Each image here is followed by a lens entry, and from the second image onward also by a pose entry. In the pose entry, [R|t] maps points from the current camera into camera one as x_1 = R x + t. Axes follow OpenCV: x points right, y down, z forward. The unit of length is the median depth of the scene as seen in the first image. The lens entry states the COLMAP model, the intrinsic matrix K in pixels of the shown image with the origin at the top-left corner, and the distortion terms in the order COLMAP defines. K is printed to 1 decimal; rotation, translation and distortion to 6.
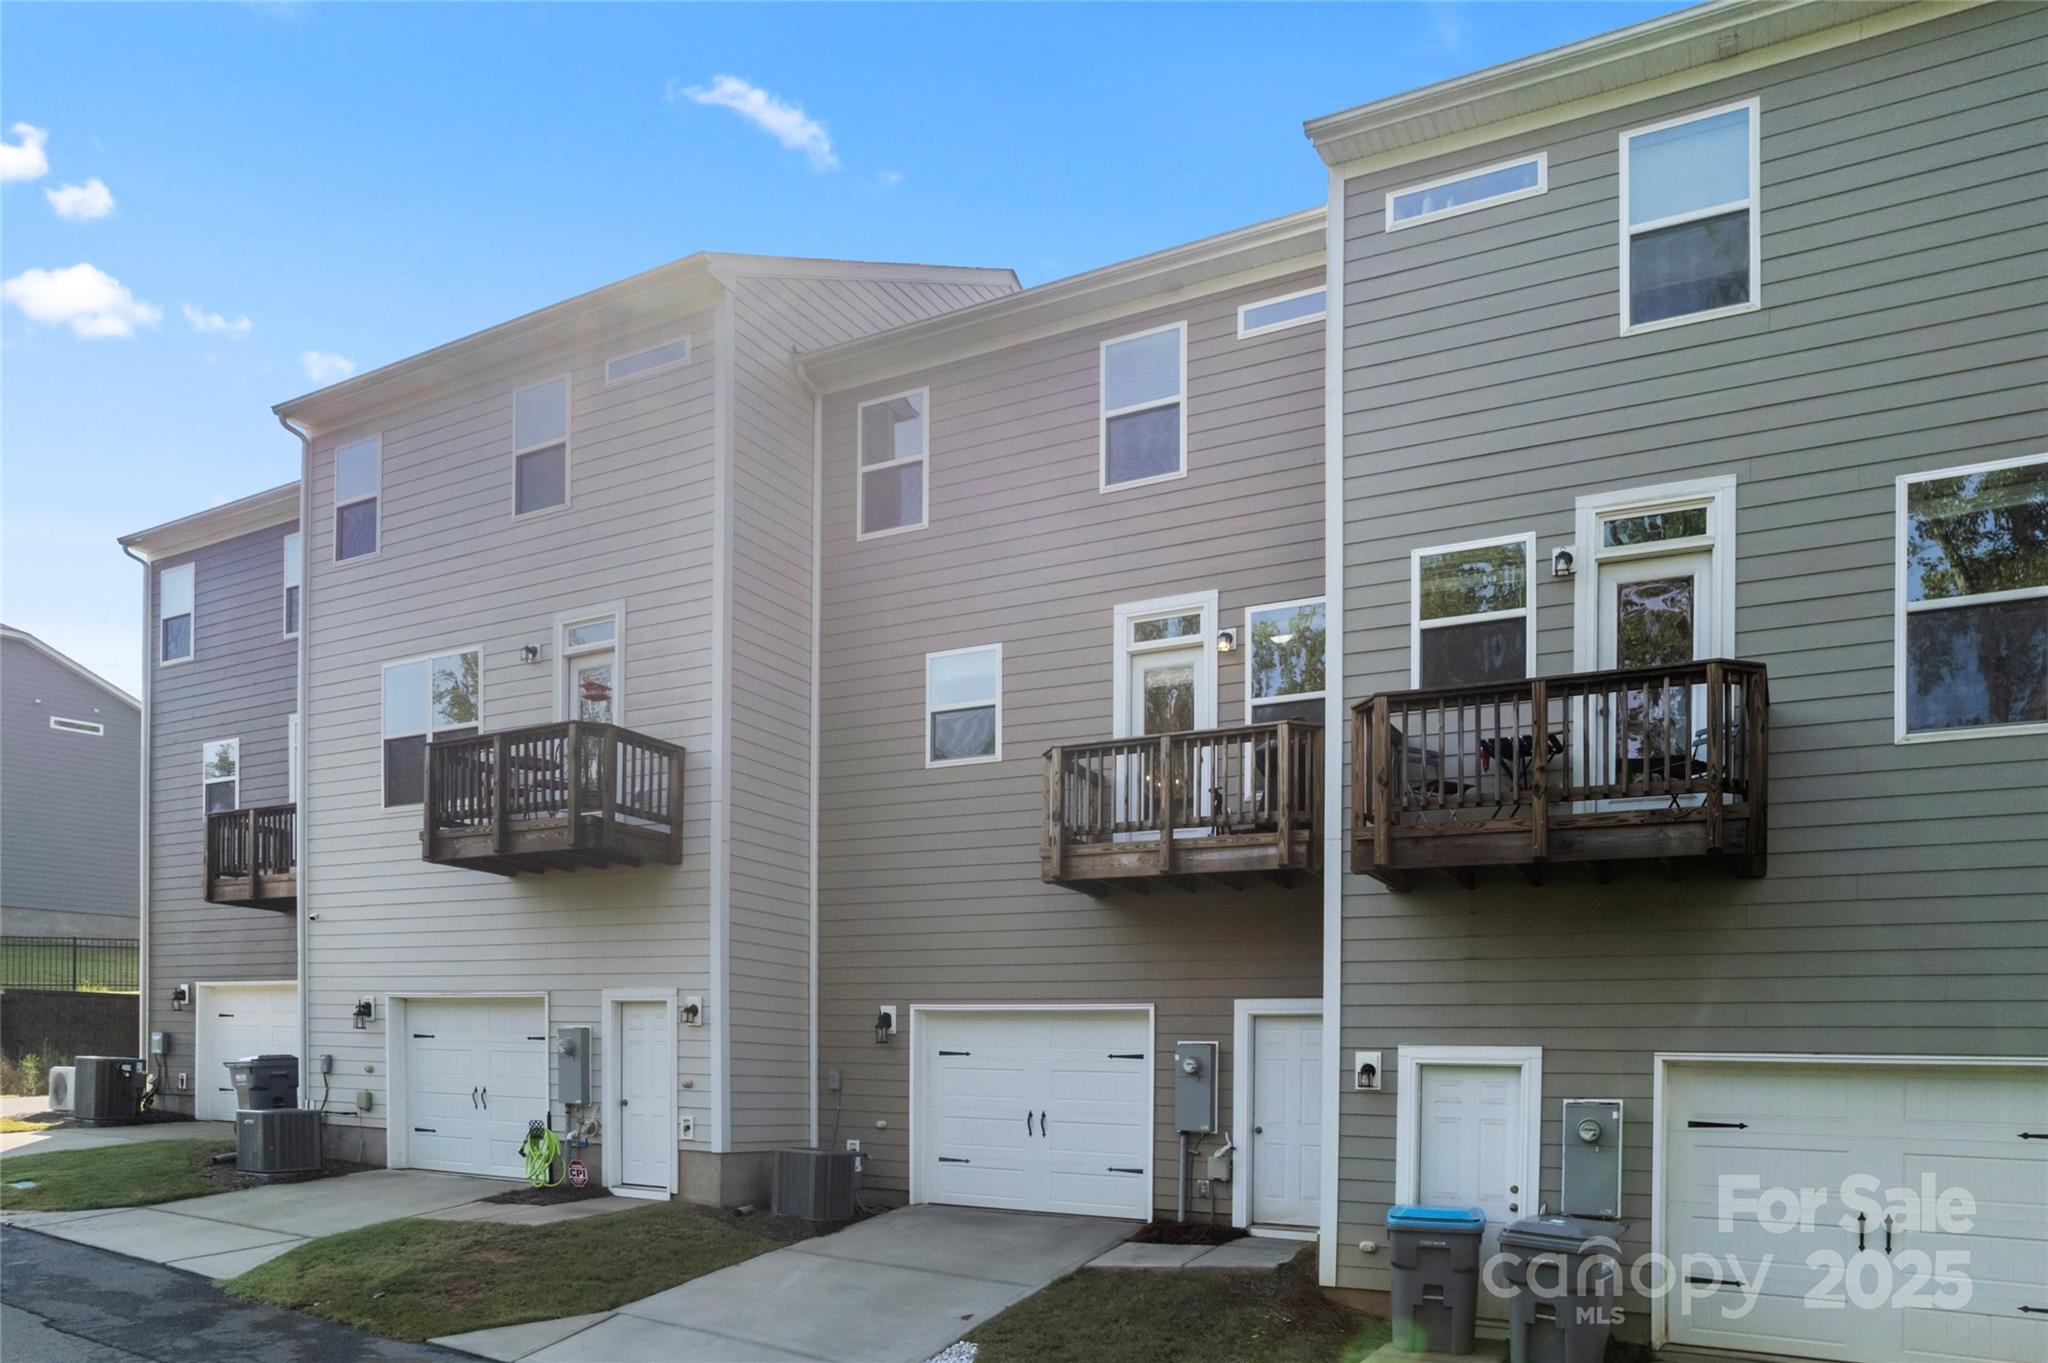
lens RADIAL K [[1306.8, 0, 1061.1], [0, 1306.8, 1090.3], [0, 0, 1]] dist [-0.042277, 0.031533]
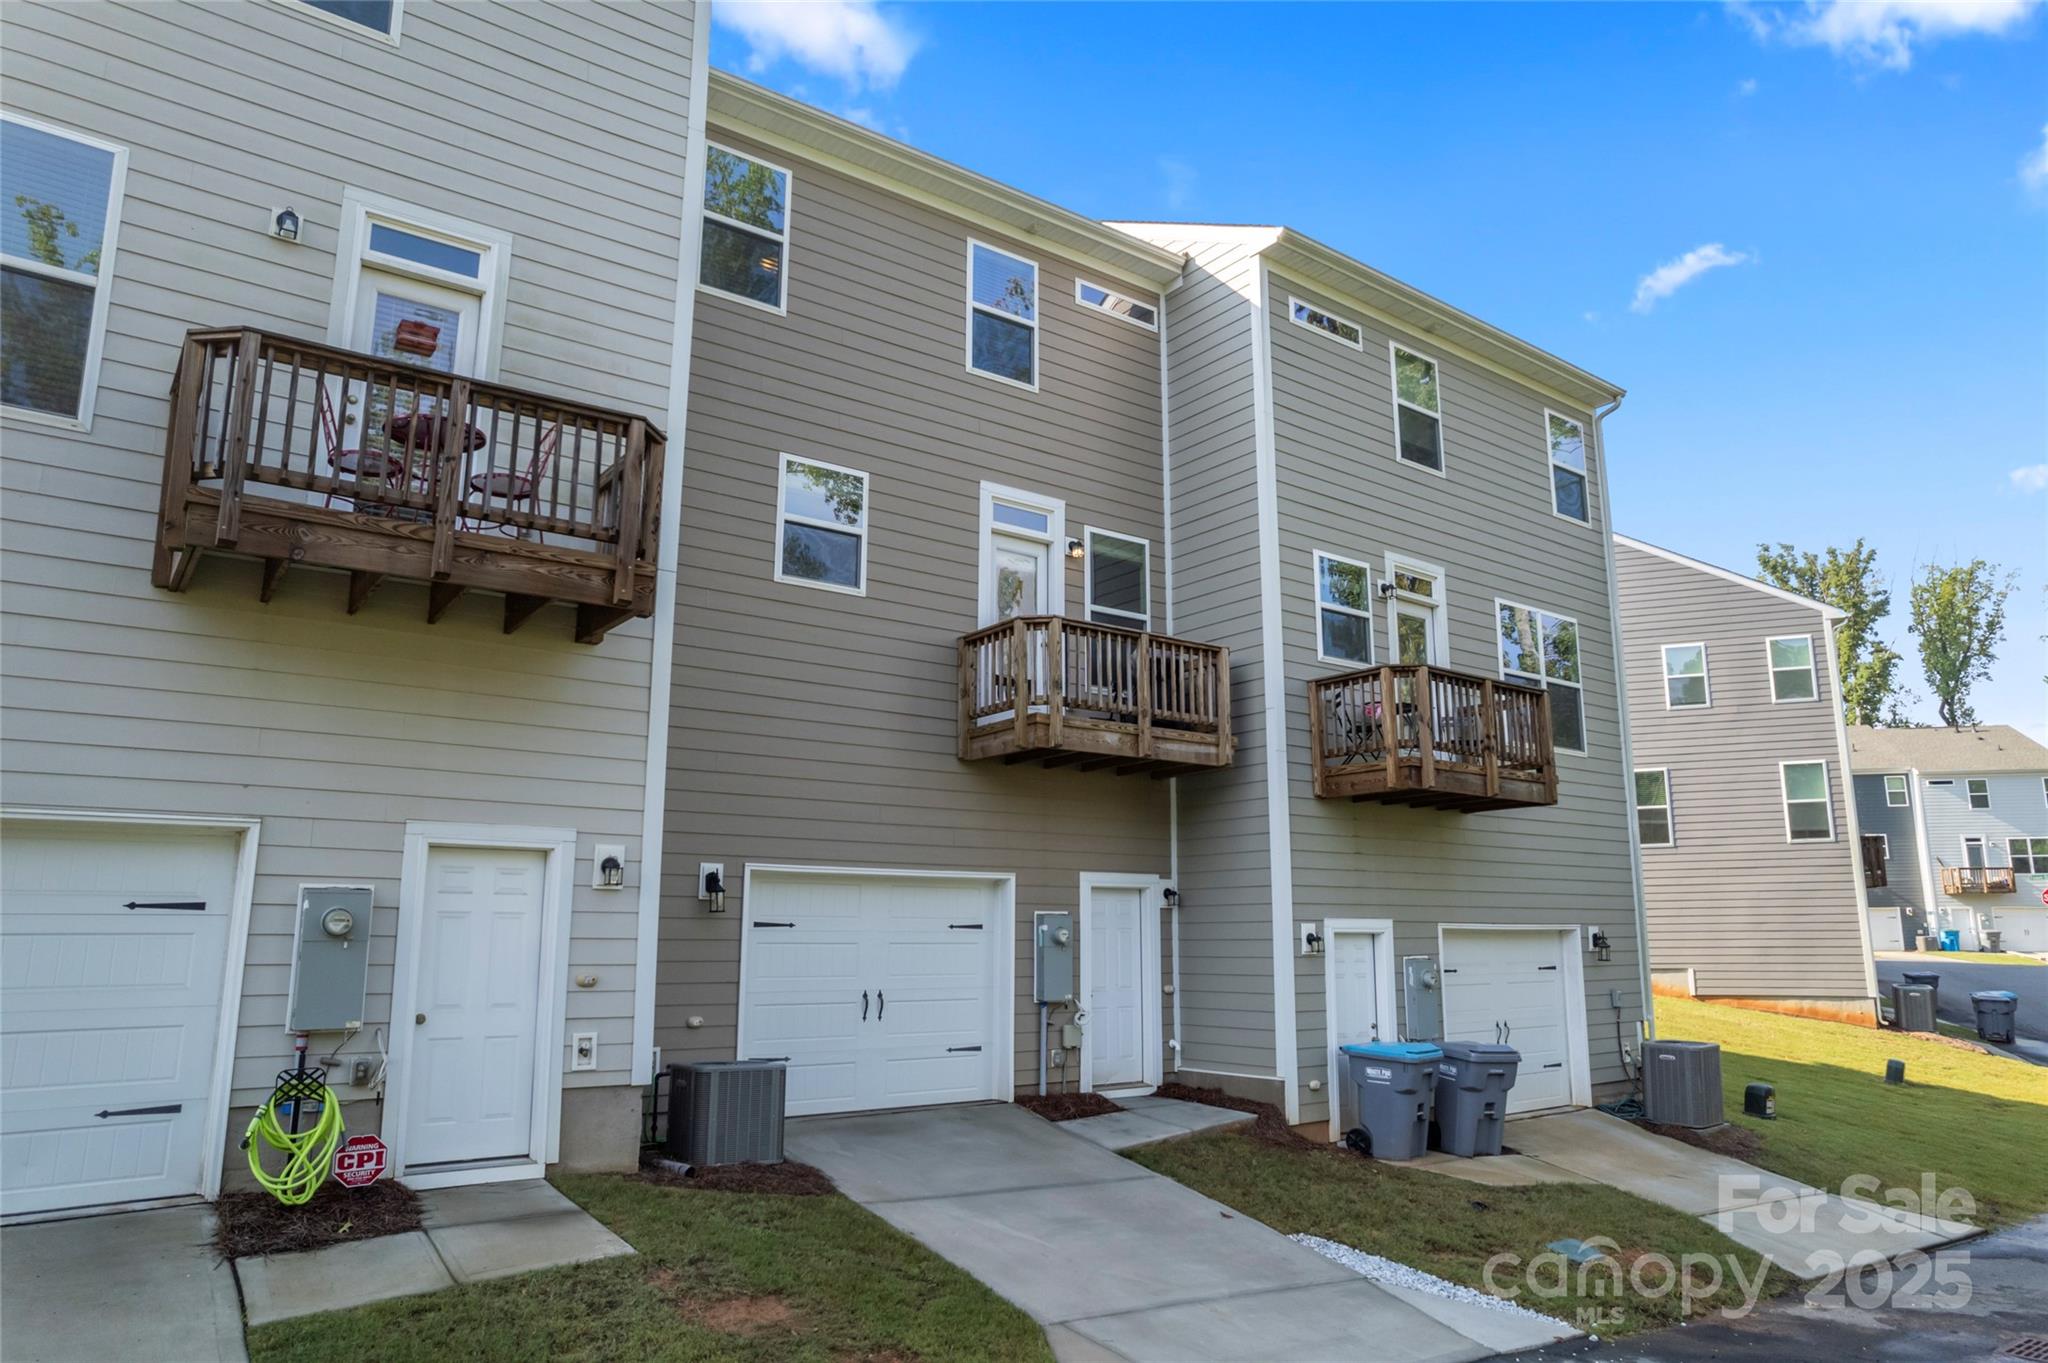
lens RADIAL K [[1306.8, 0, 1039.7], [0, 1306.8, 679.8], [0, 0, 1]] dist [-0.042277, 0.031533]
pose [[0.446598, 0.156396, 0.880960, -0.818107], [0.028979, 0.981560, -0.188947, -0.024469], [-0.894265, 0.109913, 0.433830, 0.533669]]
